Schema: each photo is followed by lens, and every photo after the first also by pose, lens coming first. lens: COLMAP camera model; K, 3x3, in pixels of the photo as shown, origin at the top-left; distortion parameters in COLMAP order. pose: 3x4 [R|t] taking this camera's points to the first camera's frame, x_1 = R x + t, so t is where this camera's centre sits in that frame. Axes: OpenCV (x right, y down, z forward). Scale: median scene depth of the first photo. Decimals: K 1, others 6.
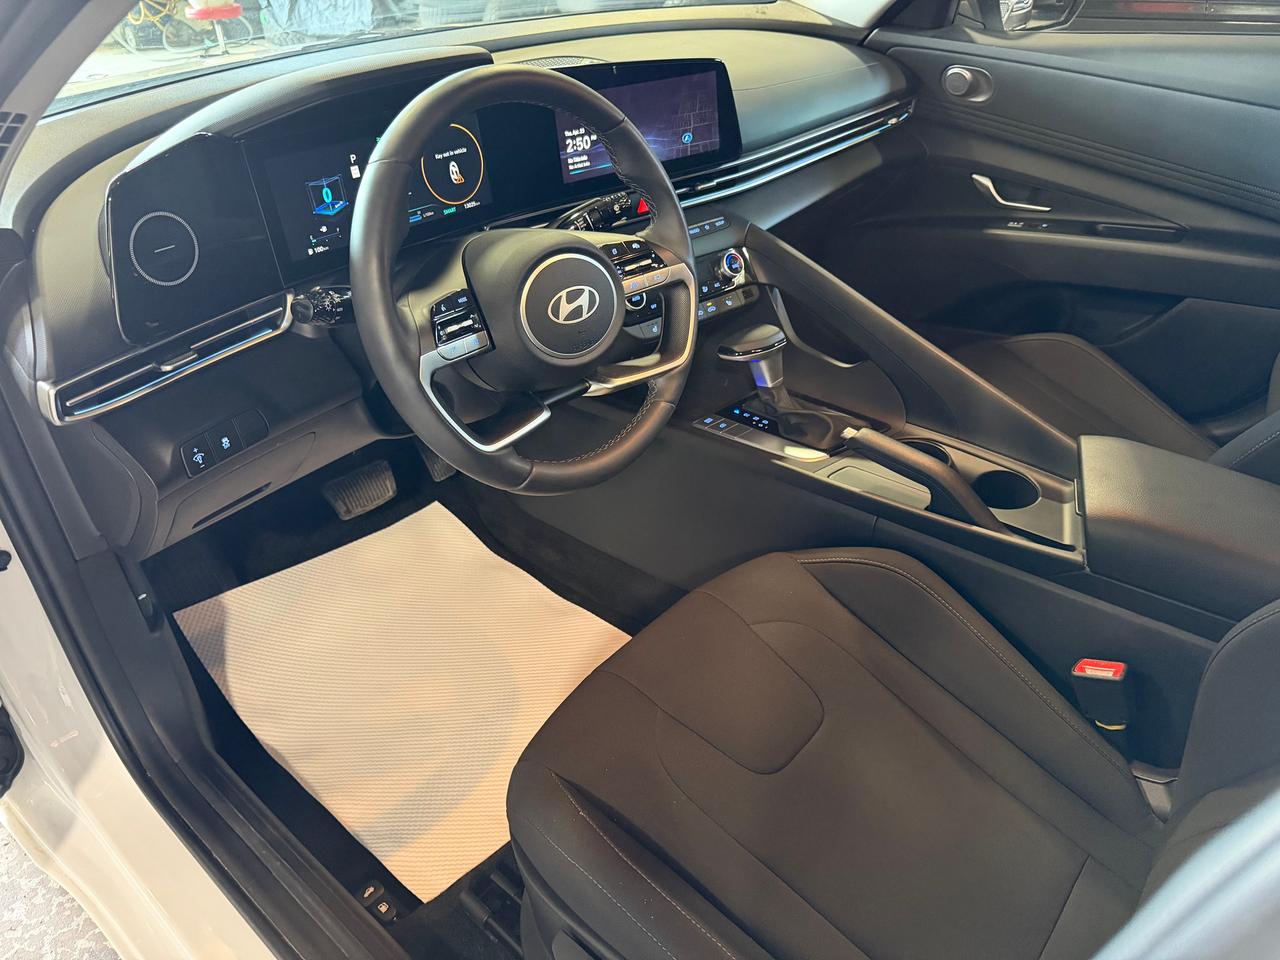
lens RADIAL K [[940.3, 0, 671.8], [0, 940.3, 509.6], [0, 0, 1]] dist [0.038068, -0.059813]
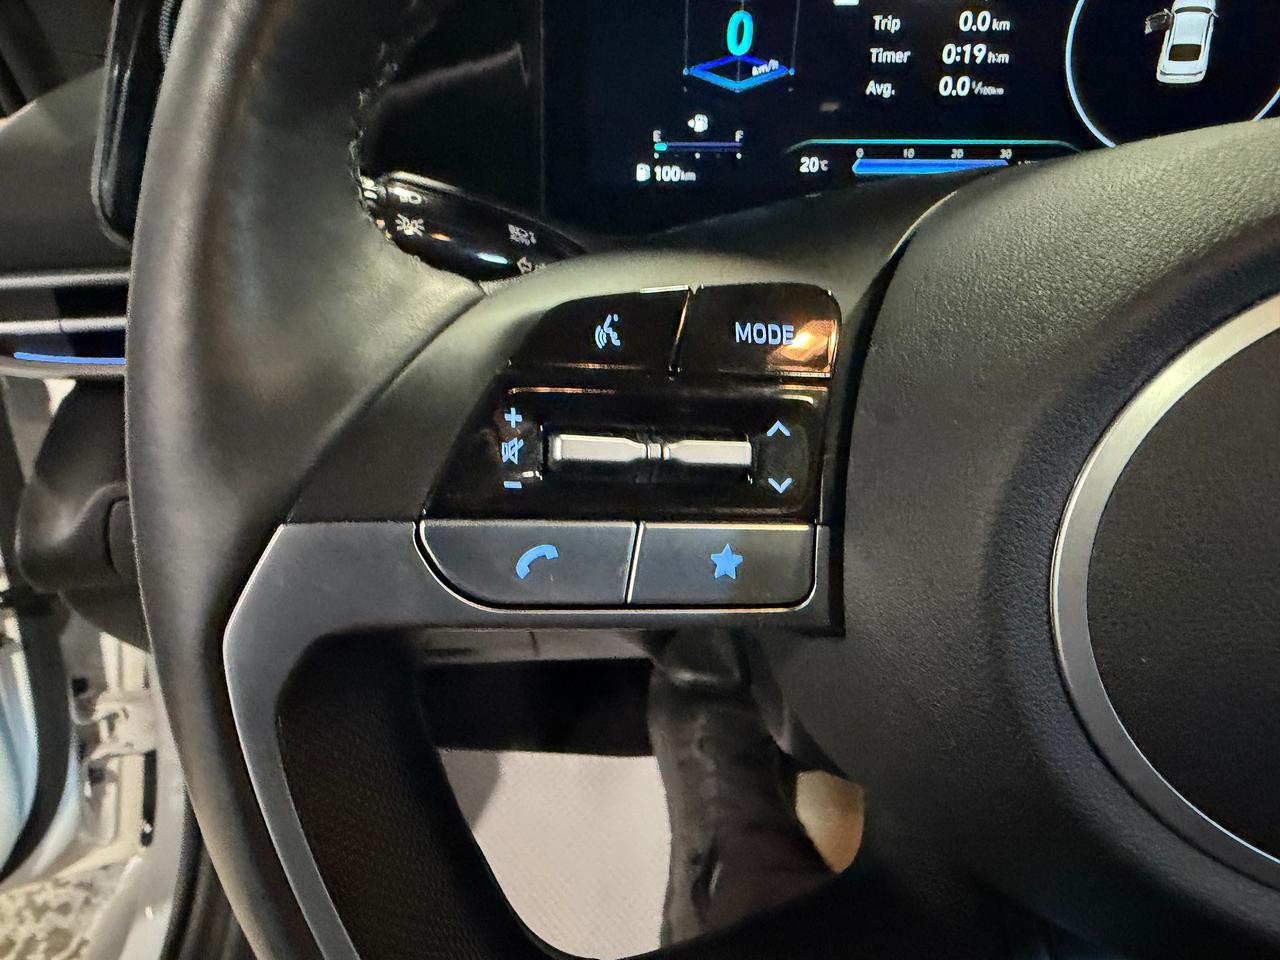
lens RADIAL K [[940.3, 0, 572.7], [0, 940.3, 476.8], [0, 0, 1]] dist [0.038068, -0.059813]
pose [[0.621173, 0.333056, -0.709379, -0.067172], [-0.448156, 0.893545, 0.027092, -0.119390], [0.642884, 0.301084, 0.704307, 0.556311]]
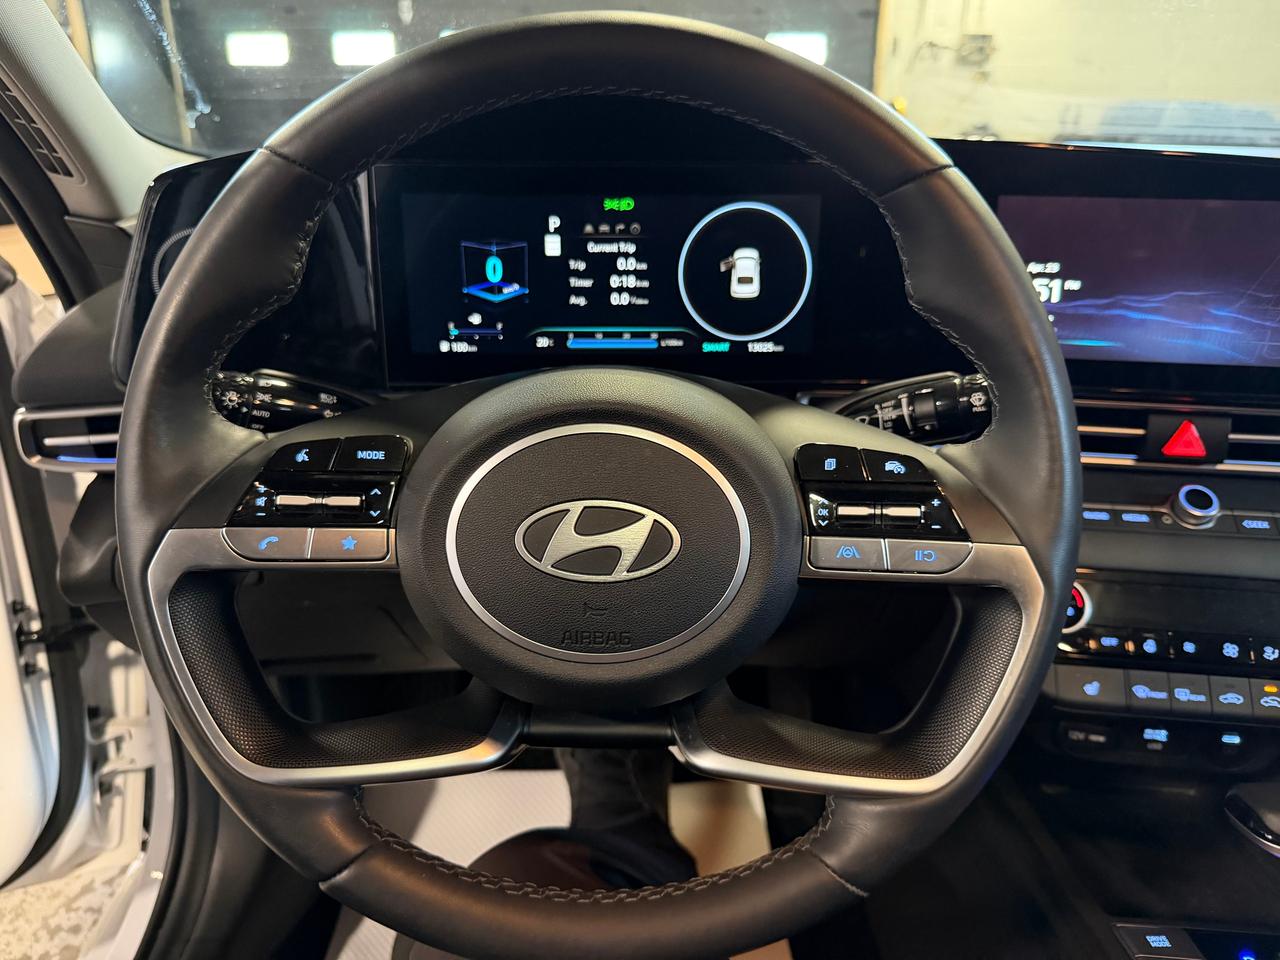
lens RADIAL K [[940.3, 0, 644.0], [0, 940.3, 482.6], [0, 0, 1]] dist [0.038068, -0.059813]
pose [[0.655142, 0.266685, -0.706872, 0.133896], [-0.433438, 0.899011, -0.062544, -0.154277], [0.618806, 0.347360, 0.704571, 0.492562]]
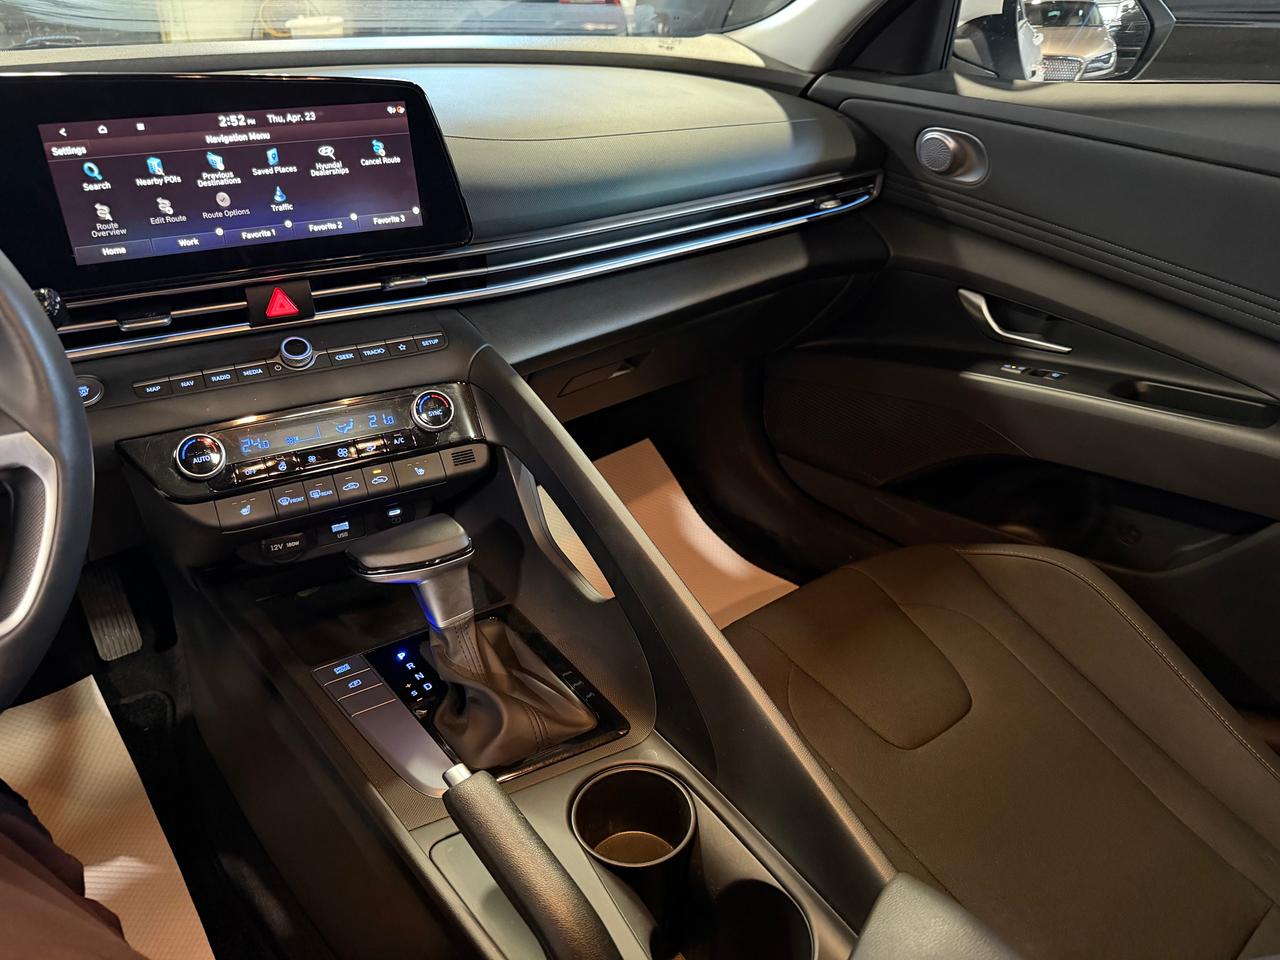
lens RADIAL K [[940.3, 0, 673.4], [0, 940.3, 474.8], [0, 0, 1]] dist [0.038068, -0.059813]
pose [[0.978850, 0.102807, -0.176874, 0.337128], [-0.120992, 0.988070, -0.095284, -0.184575], [0.164968, 0.114669, 0.979610, 0.446647]]
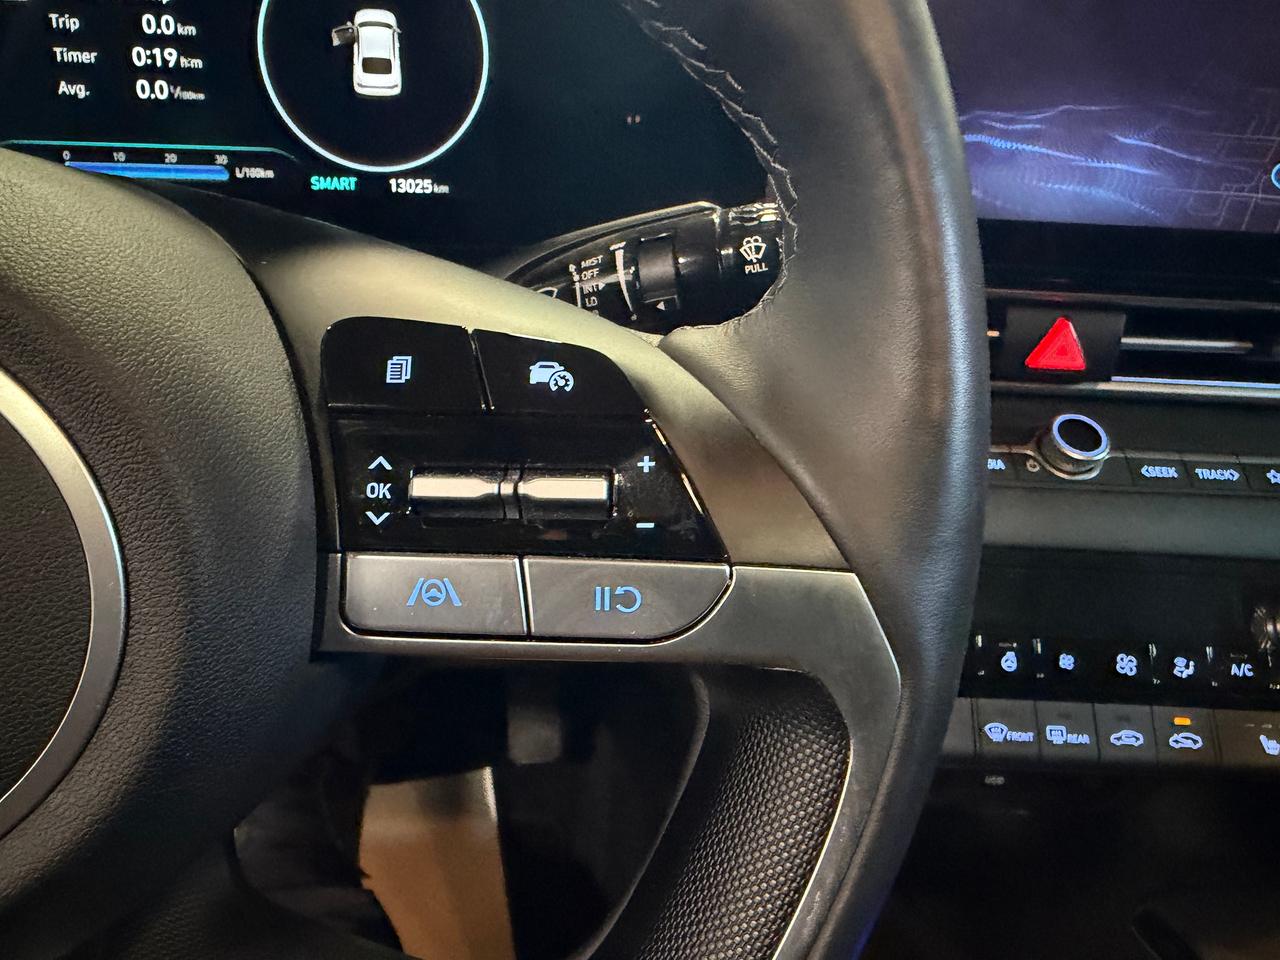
lens RADIAL K [[955.5, 0, 577.3], [0, 955.5, 474.8], [0, 0, 1]] dist [0.005756, 0.003444]
pose [[0.751052, 0.301224, -0.587525, 0.051054], [-0.414264, 0.907898, -0.064087, -0.194333], [0.514108, 0.291523, 0.806664, 0.658577]]
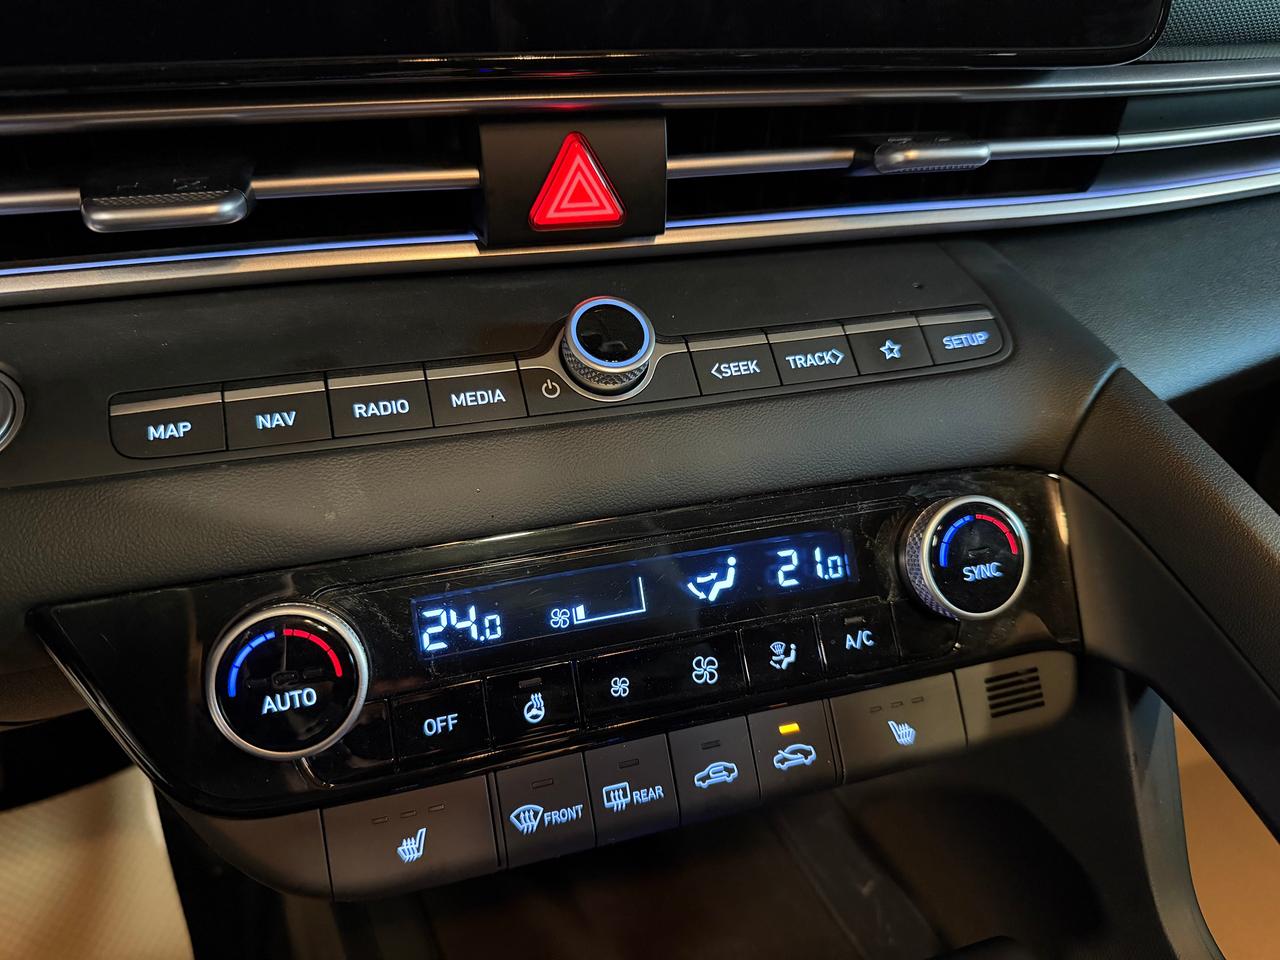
lens RADIAL K [[940.3, 0, 652.4], [0, 940.3, 481.2], [0, 0, 1]] dist [0.038068, -0.059813]
pose [[0.915227, 0.255128, -0.311878, 0.063200], [-0.259710, 0.965295, 0.027513, -0.270846], [0.308074, 0.055817, 0.949724, 0.808802]]
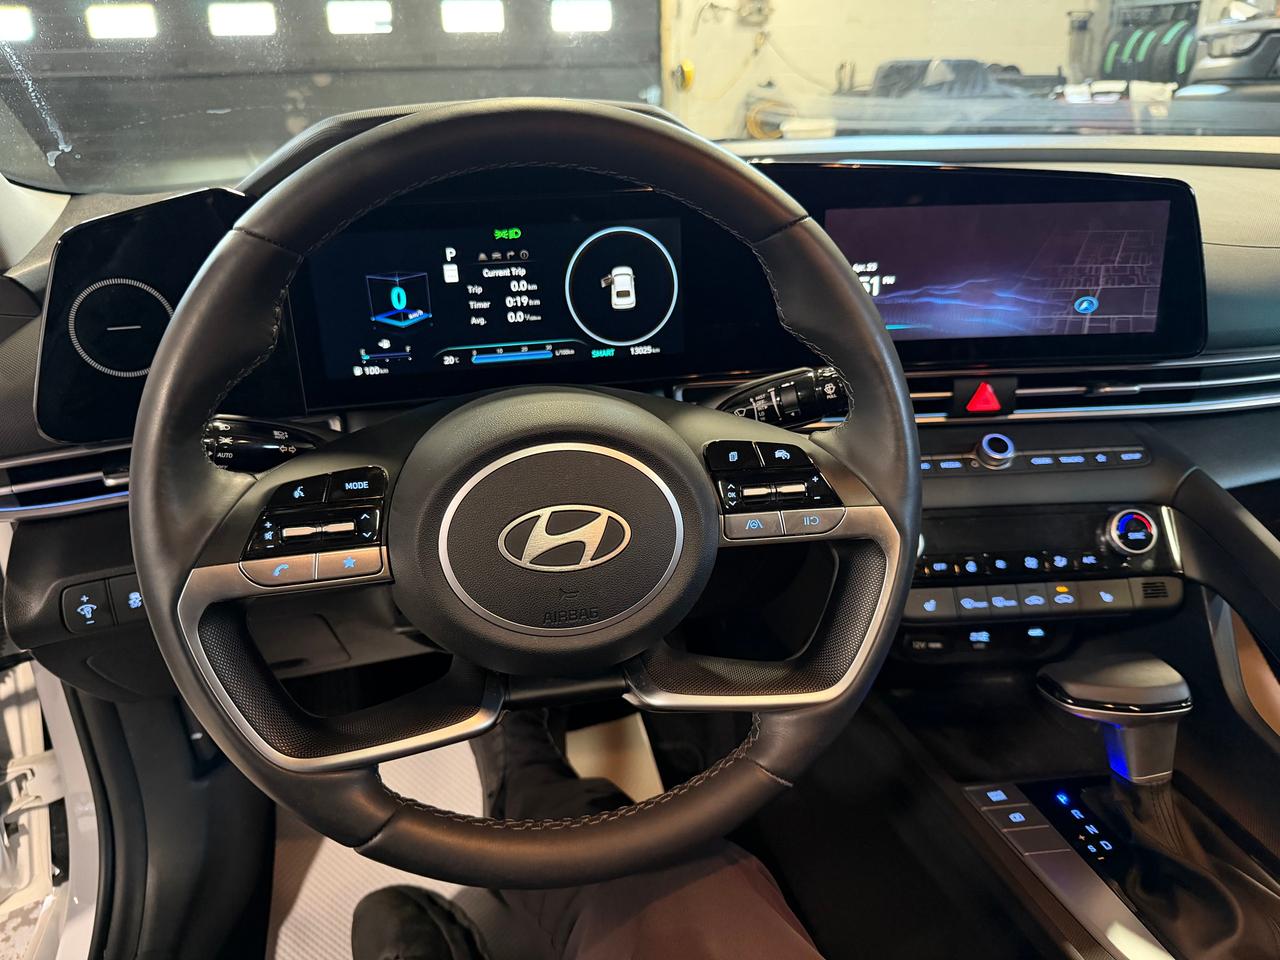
lens RADIAL K [[940.3, 0, 644.2], [0, 940.3, 486.8], [0, 0, 1]] dist [0.038068, -0.059813]
pose [[0.794814, 0.220396, -0.565417, 0.147410], [-0.327177, 0.940338, -0.093379, -0.145329], [0.511103, 0.259210, 0.819502, 0.412777]]
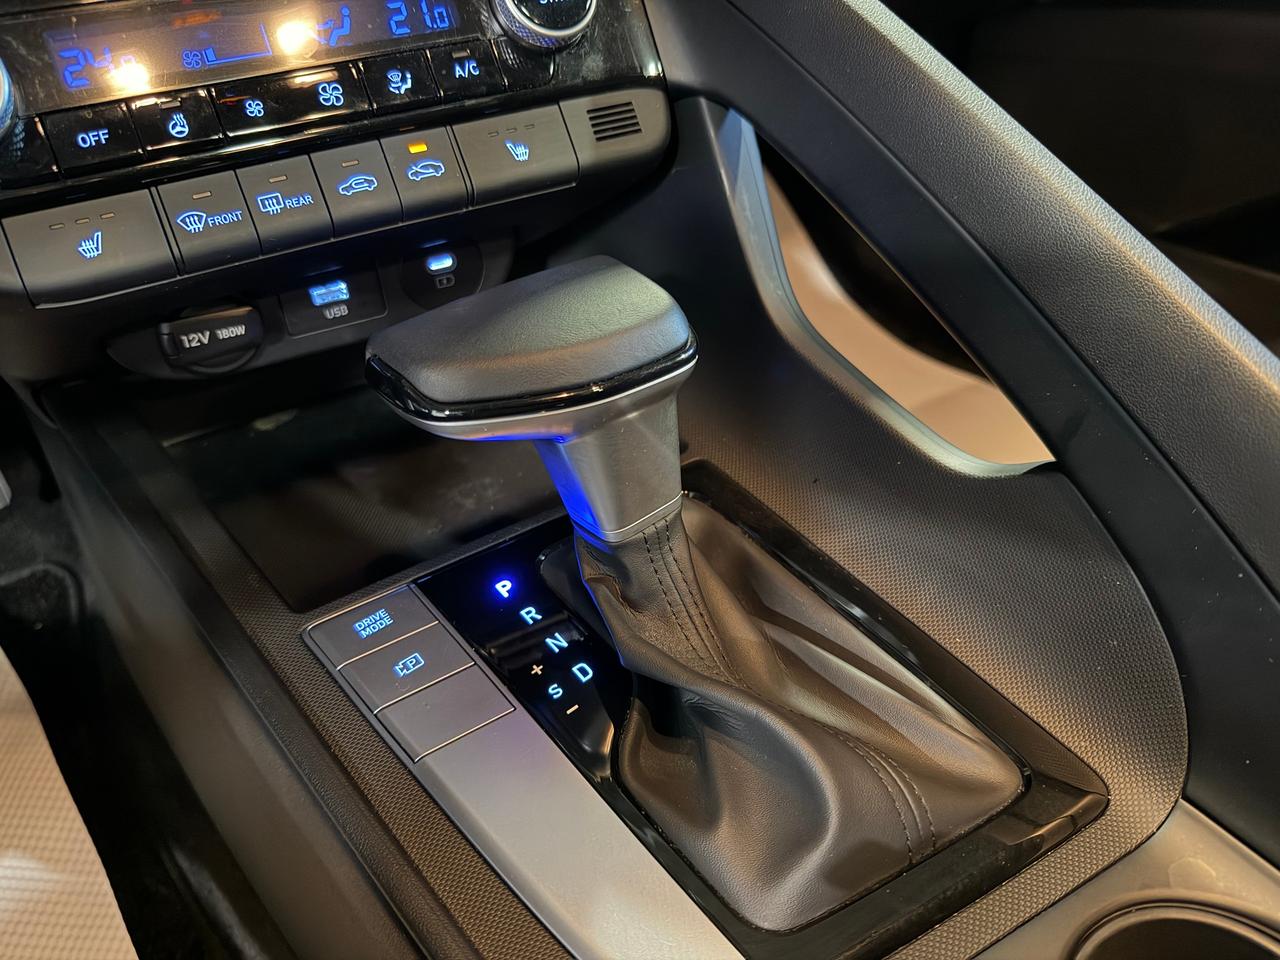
lens RADIAL K [[940.3, 0, 636.5], [0, 940.3, 476.4], [0, 0, 1]] dist [0.038068, -0.059813]
pose [[0.980236, 0.133272, -0.146204, 0.142601], [-0.113487, 0.984156, 0.136227, -0.177914], [0.162043, -0.116942, 0.979830, 0.773705]]
